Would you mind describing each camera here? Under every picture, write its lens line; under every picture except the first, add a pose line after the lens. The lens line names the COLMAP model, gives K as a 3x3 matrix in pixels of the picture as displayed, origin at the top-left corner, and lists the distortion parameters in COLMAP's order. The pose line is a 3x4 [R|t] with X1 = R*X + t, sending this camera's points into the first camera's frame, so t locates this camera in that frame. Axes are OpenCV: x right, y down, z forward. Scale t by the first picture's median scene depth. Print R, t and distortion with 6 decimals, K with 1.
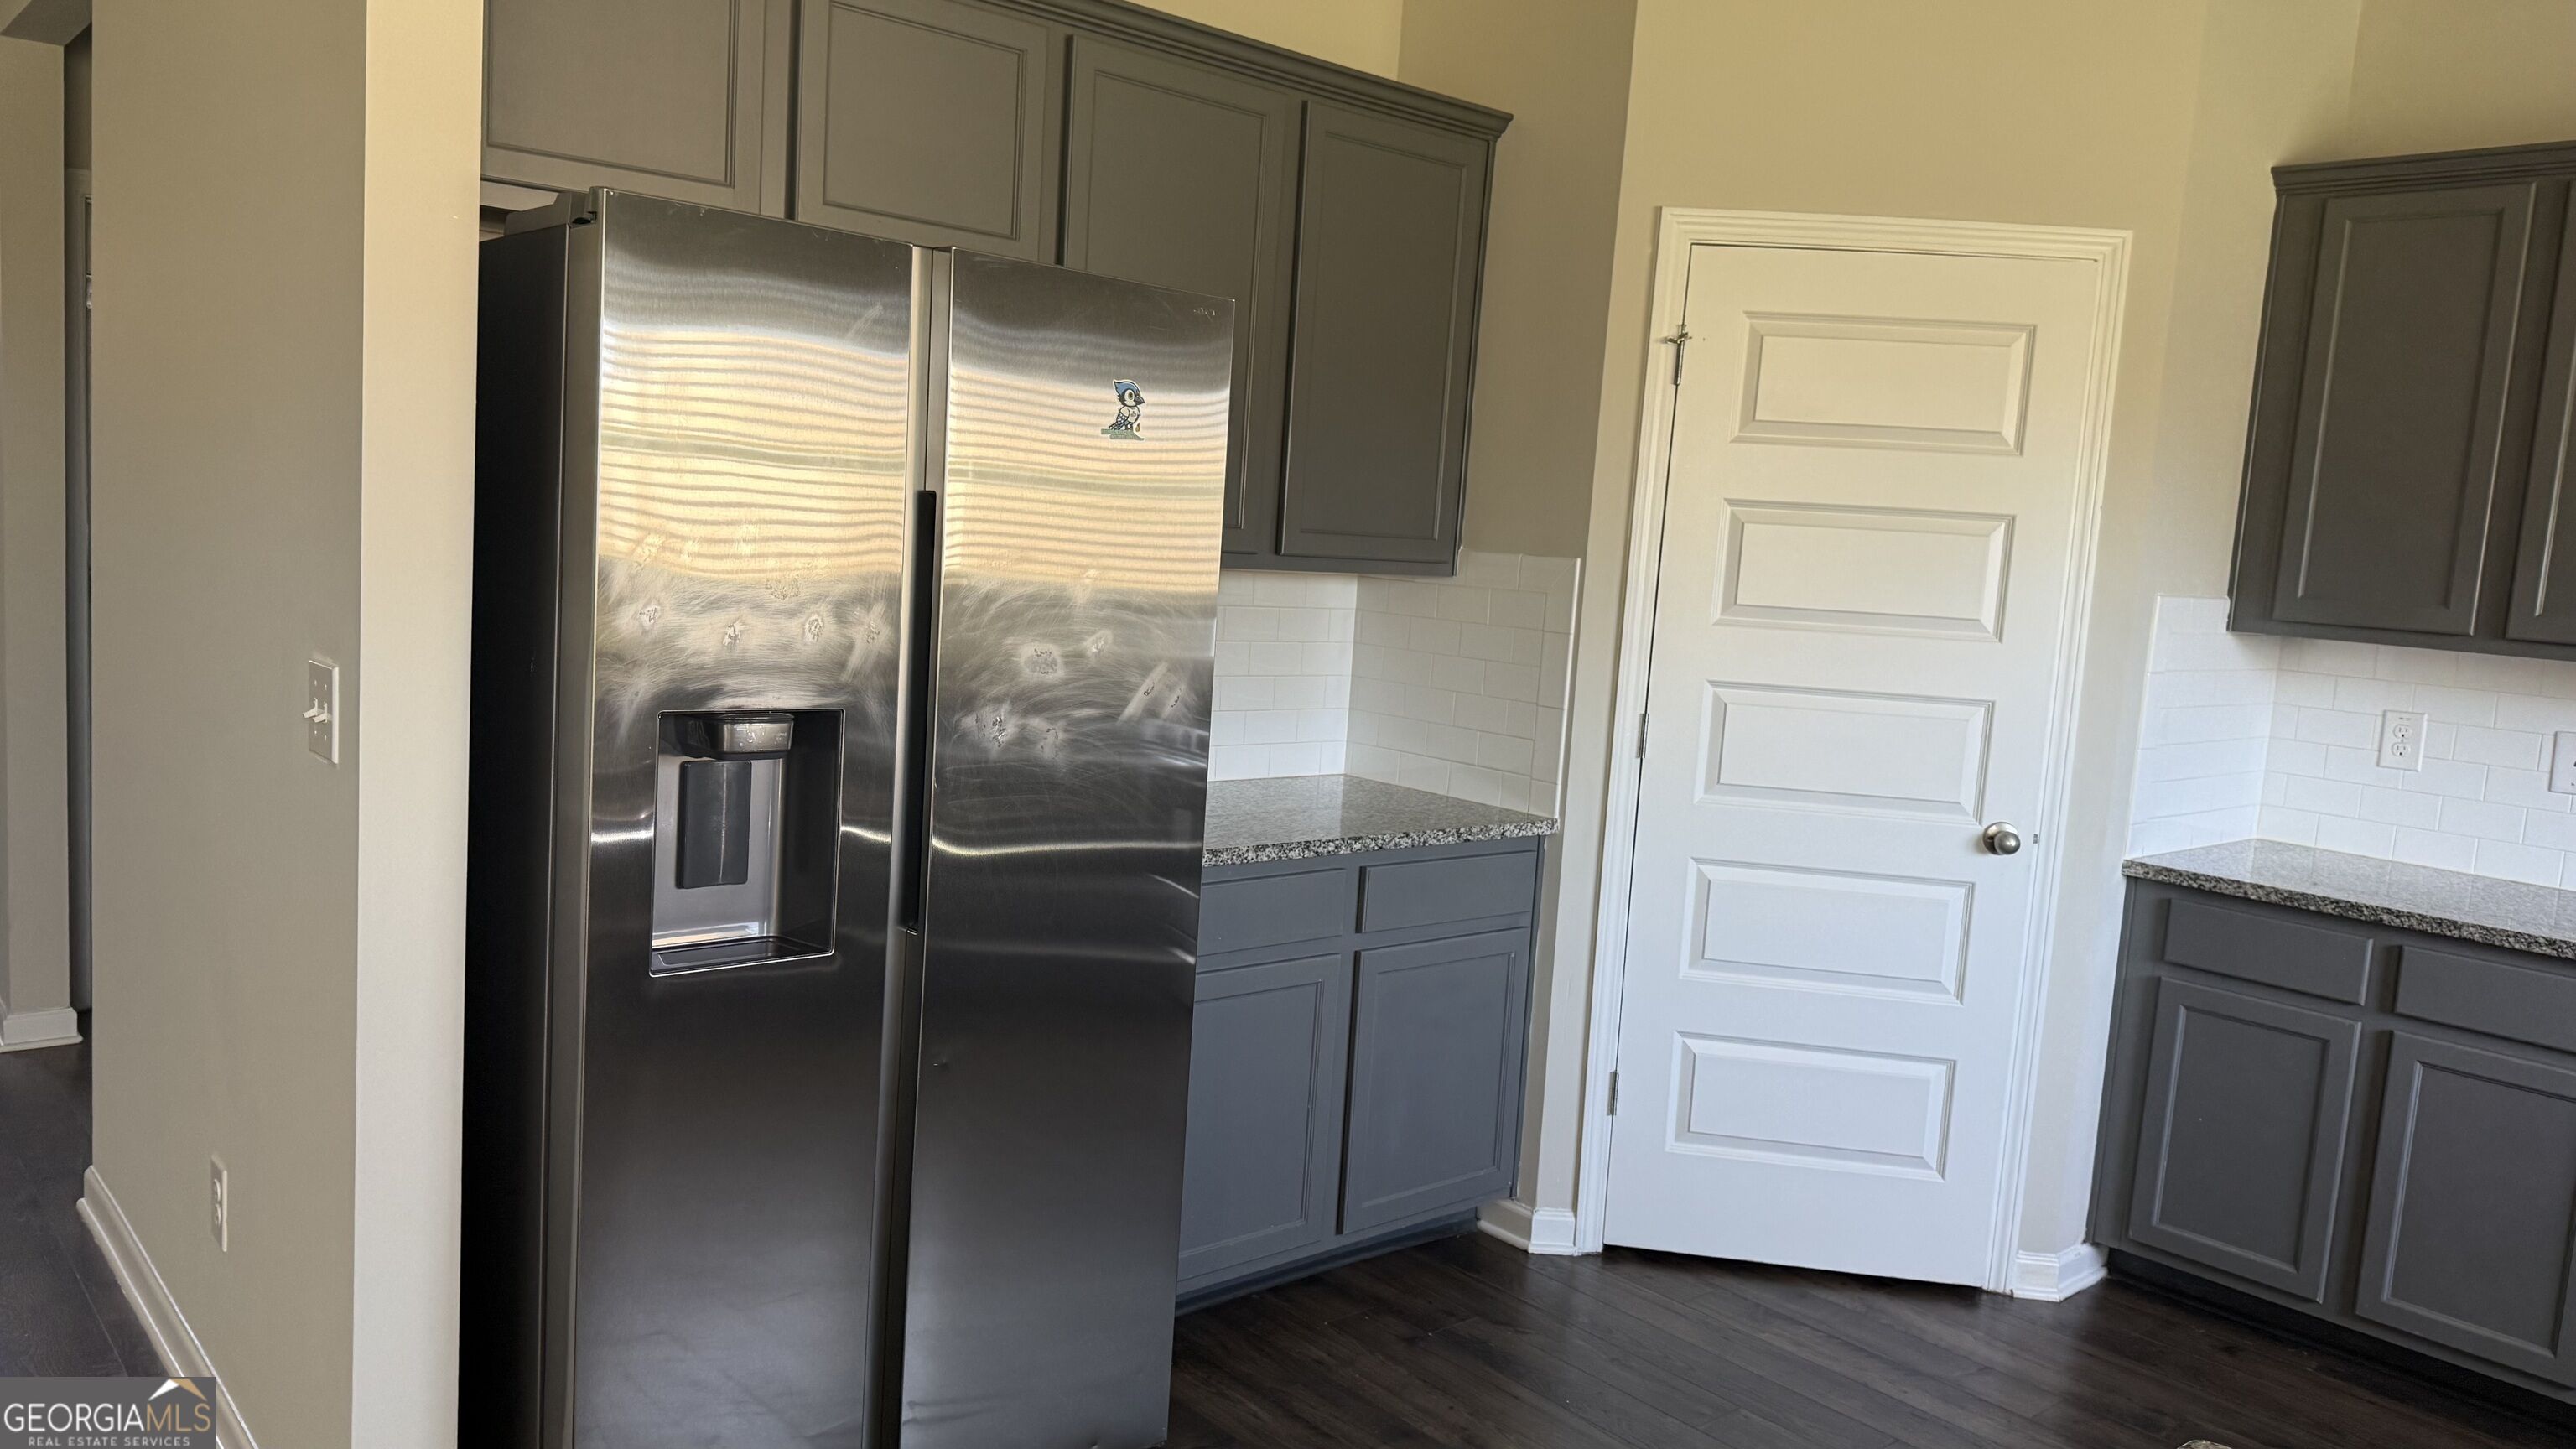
lens RADIAL K [[1787.9, 0, 1296.7], [0, 1787.9, 725.6], [0, 0, 1]] dist [0.085361, -0.130240]
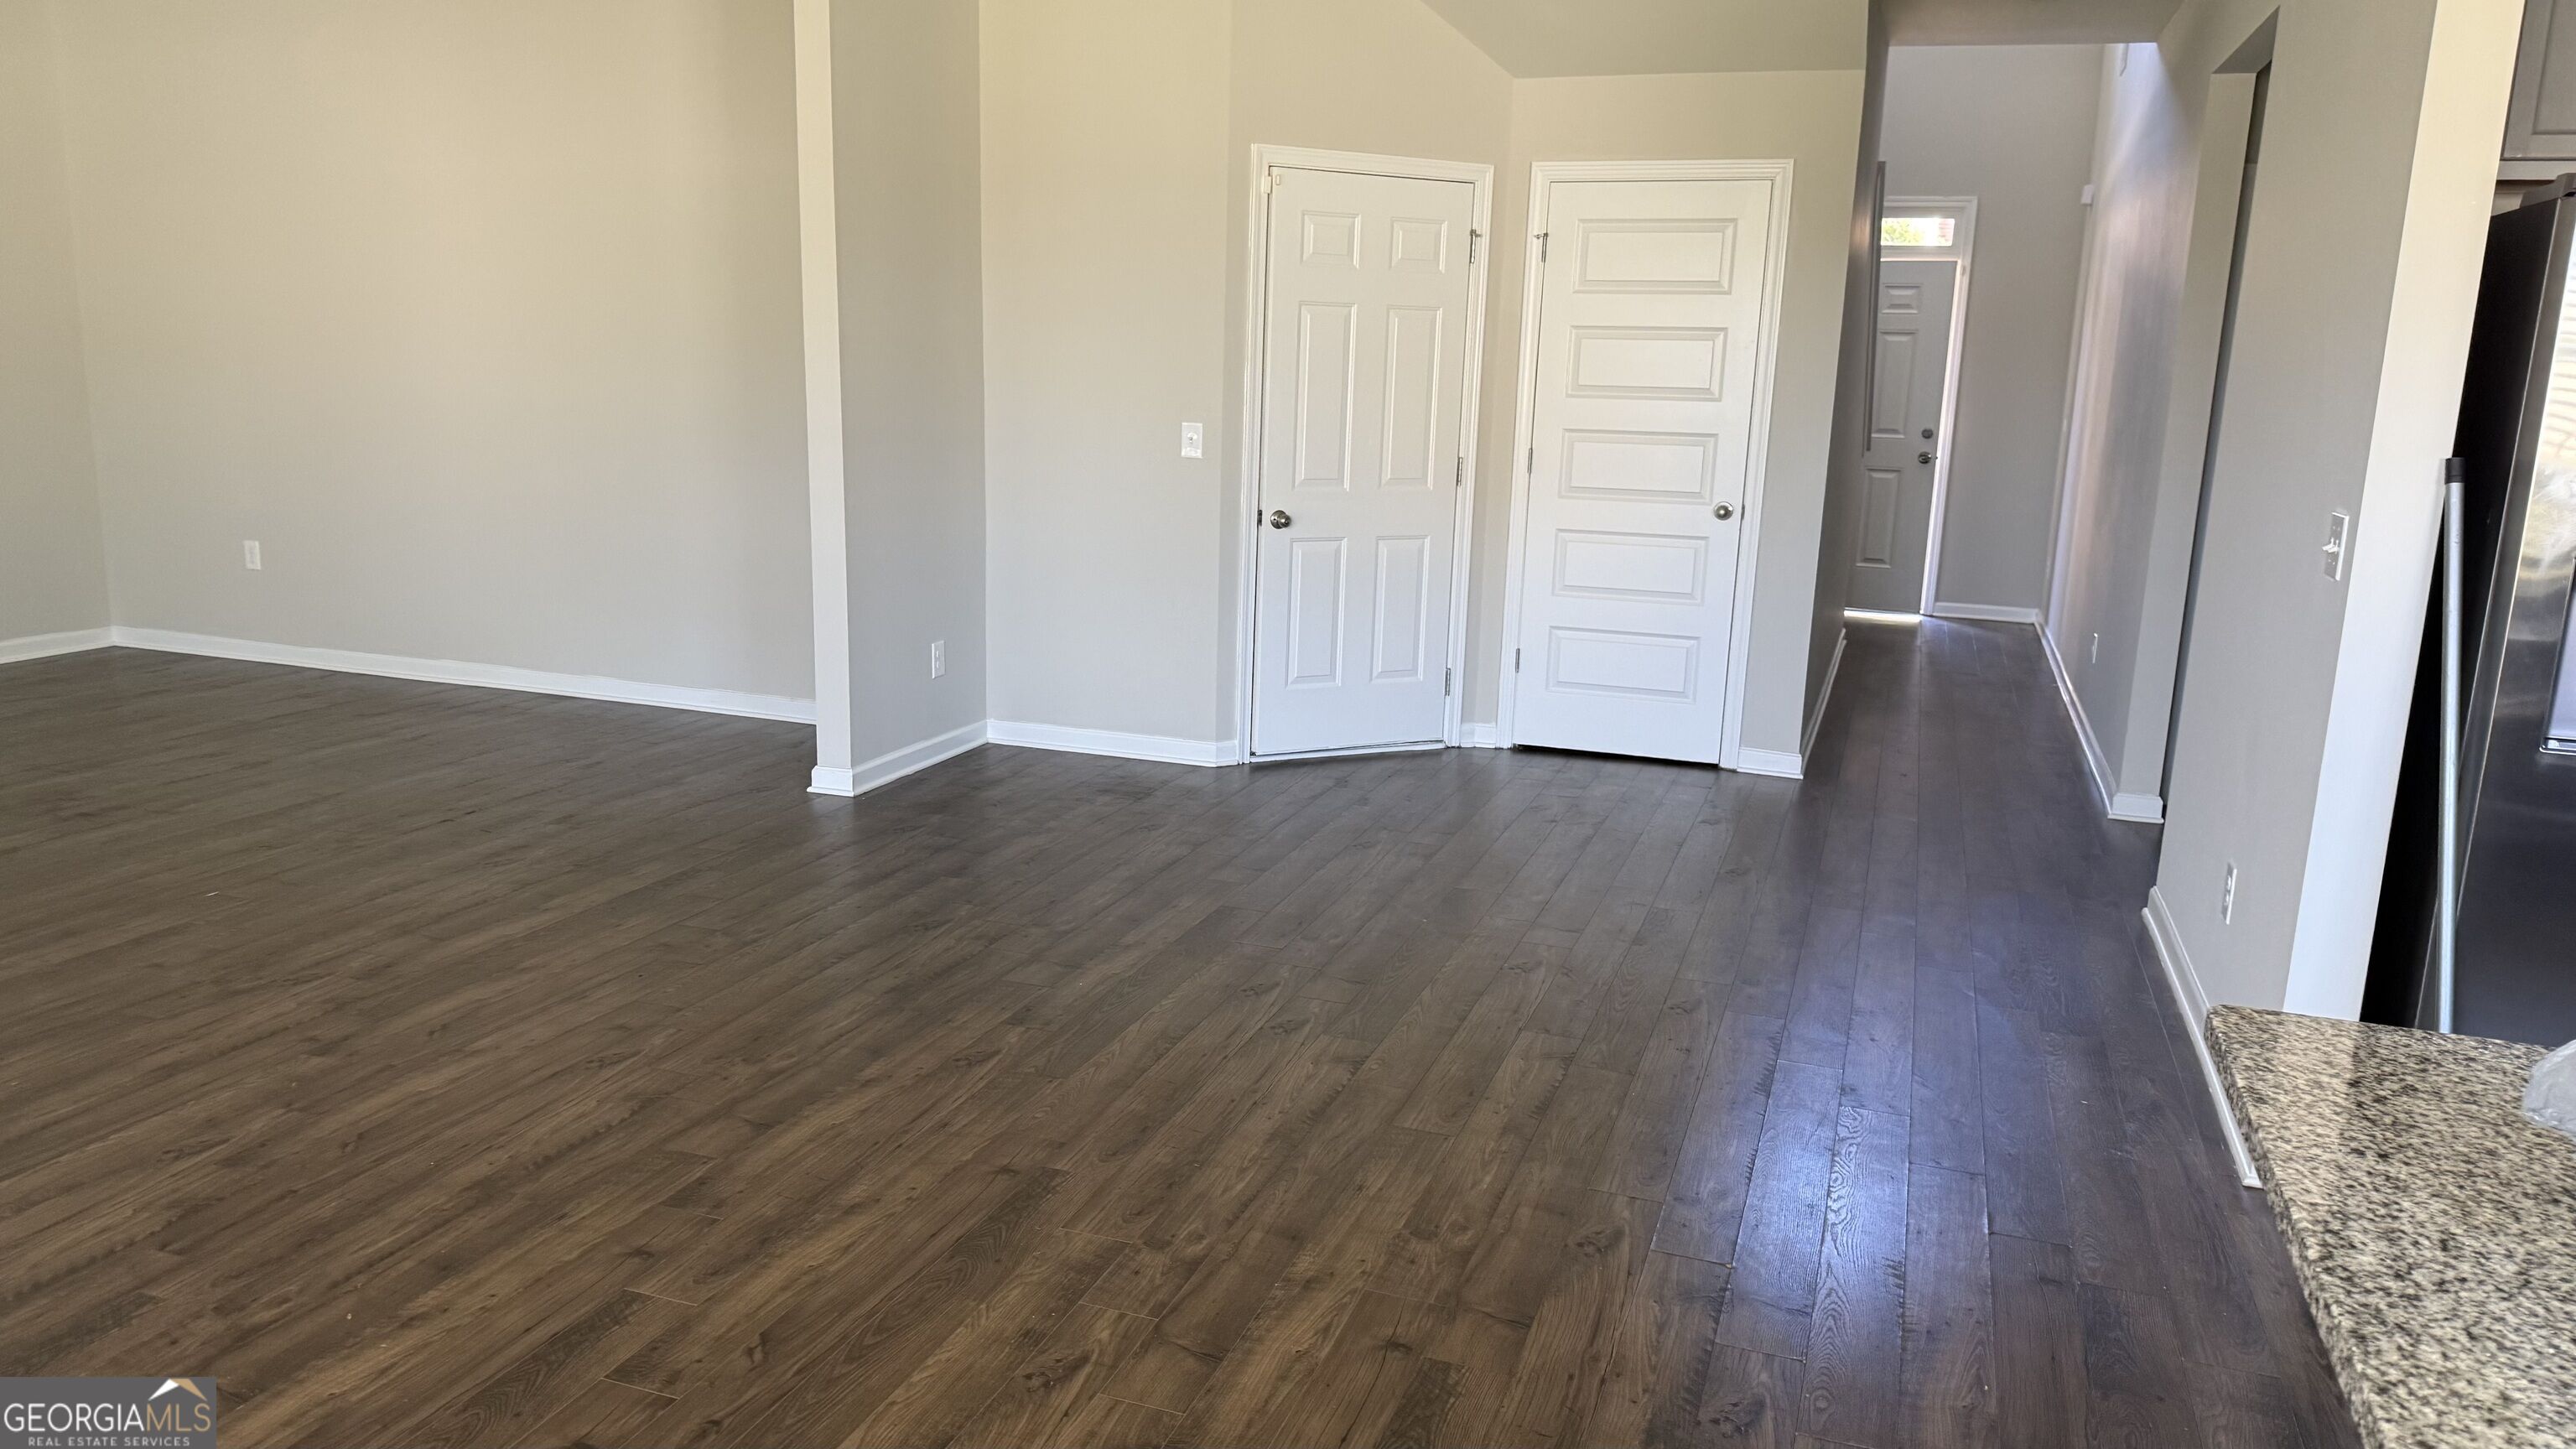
lens RADIAL K [[1830.8, 0, 1283.2], [0, 1830.8, 715.2], [0, 0, 1]] dist [0.116766, -0.168714]
pose [[0.481726, 0.108324, -0.869601, 0.329582], [-0.099995, 0.992644, 0.068258, 0.096233], [0.870598, 0.054074, 0.489014, -0.405404]]
